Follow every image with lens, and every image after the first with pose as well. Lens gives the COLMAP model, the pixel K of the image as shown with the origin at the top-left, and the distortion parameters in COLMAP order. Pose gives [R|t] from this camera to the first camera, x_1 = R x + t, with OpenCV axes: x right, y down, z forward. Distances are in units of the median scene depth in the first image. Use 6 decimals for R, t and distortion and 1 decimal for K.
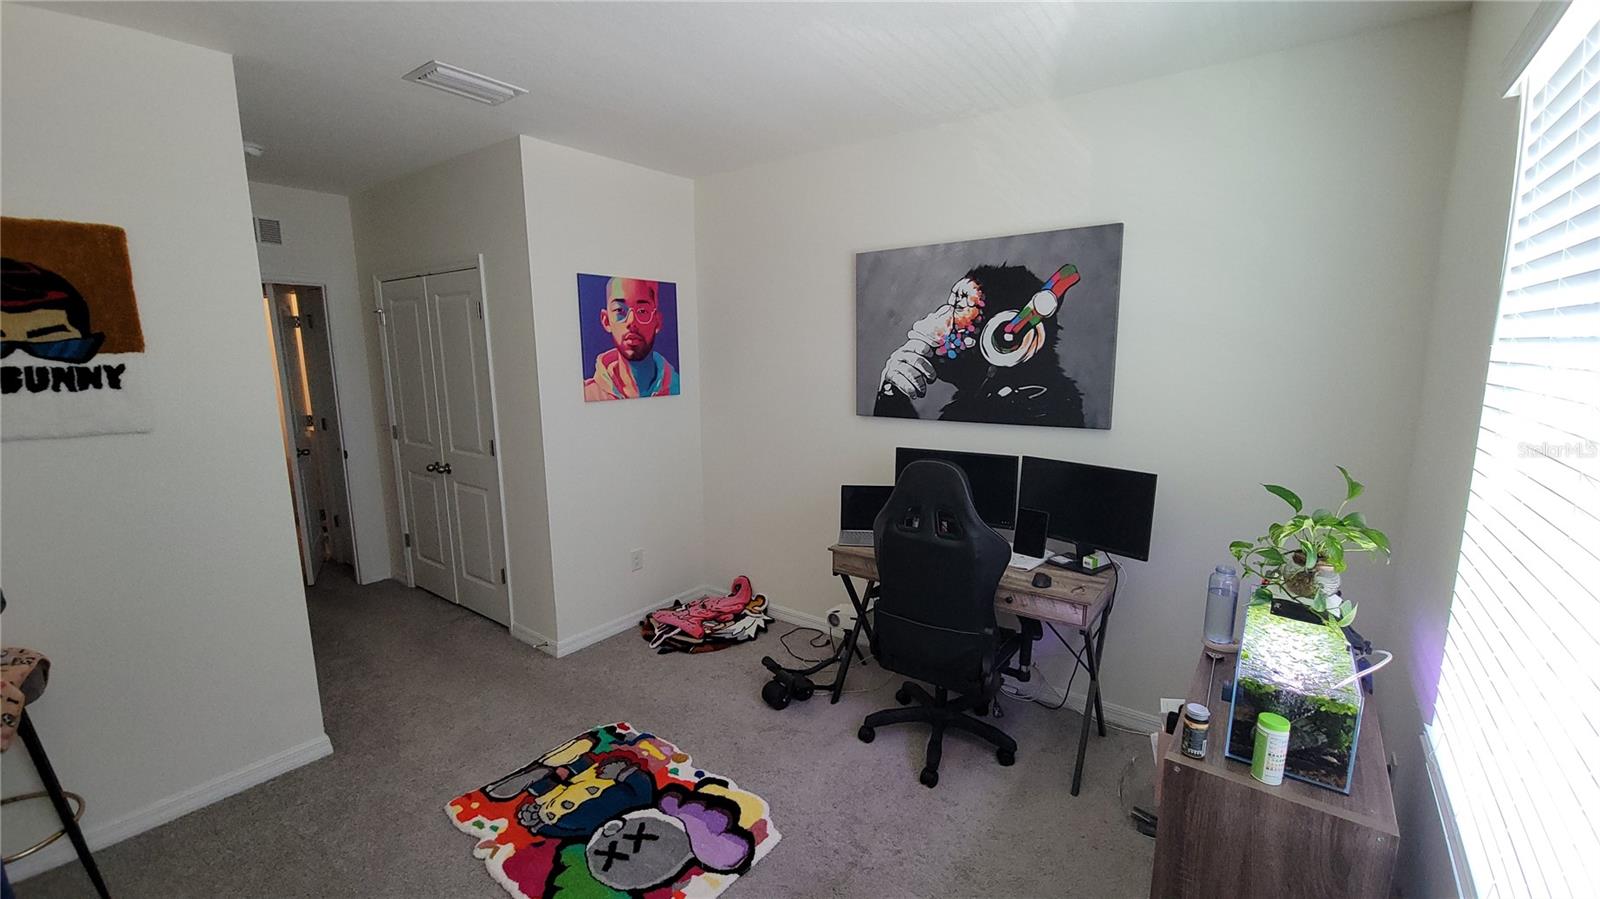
lens RADIAL K [[681.8, 0, 800.3], [0, 681.8, 456.4], [0, 0, 1]] dist [-0.004048, -0.001546]
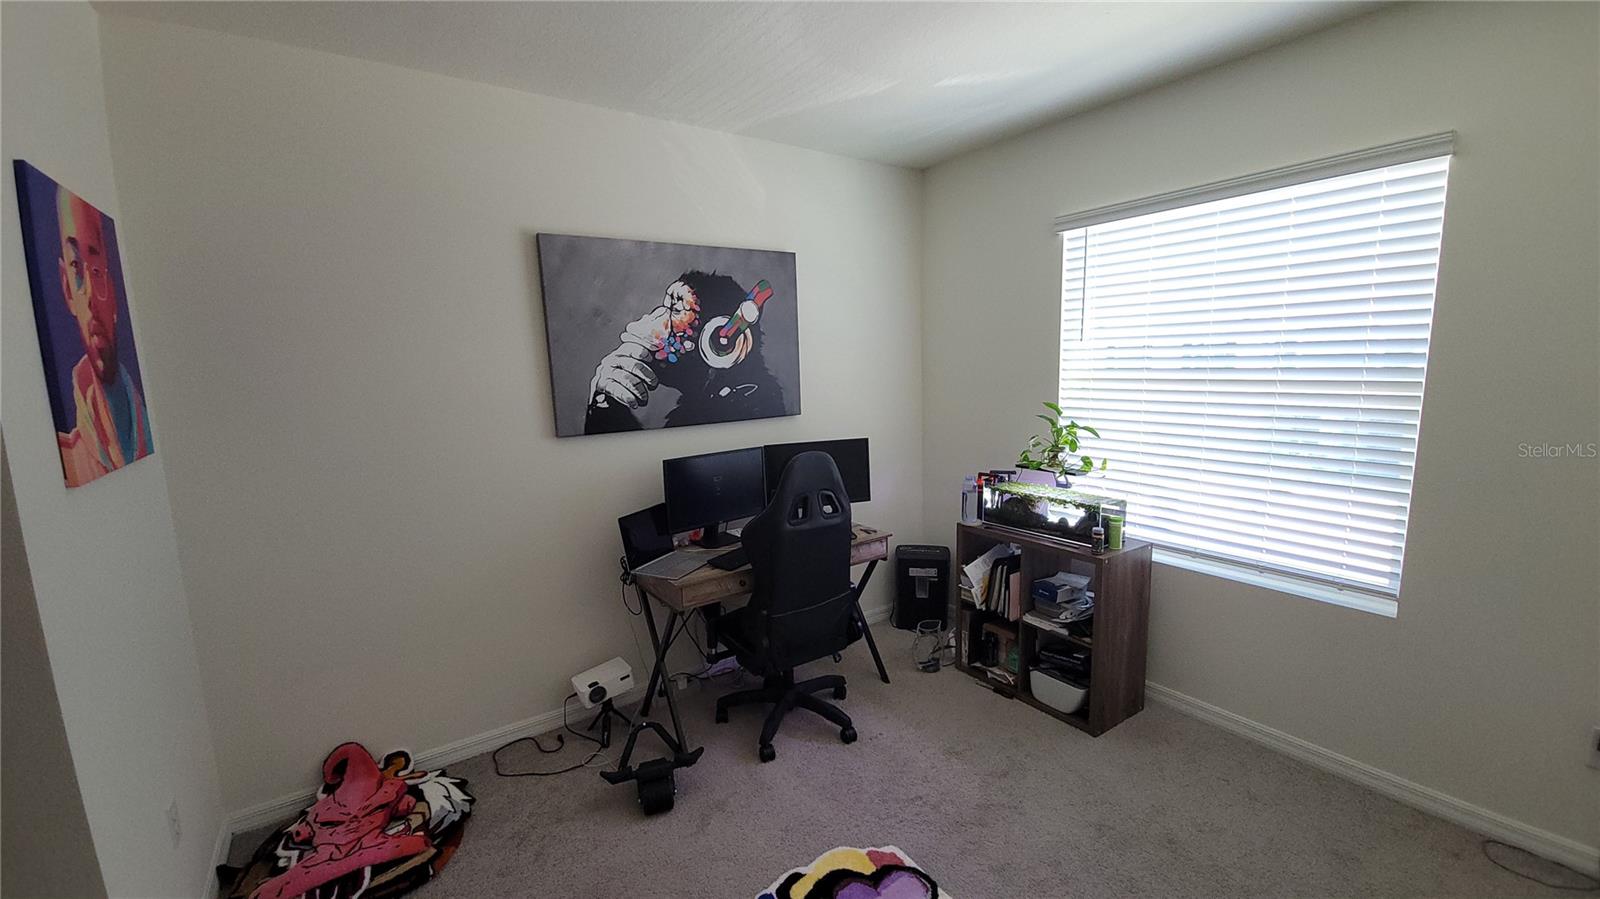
lens RADIAL K [[681.8, 0, 801.4], [0, 681.8, 455.1], [0, 0, 1]] dist [-0.004048, -0.001546]
pose [[0.267178, -0.136981, 0.953862, -0.679779], [0.174203, 0.980403, 0.091999, -0.072373], [-0.947771, 0.141585, 0.285805, 0.574420]]
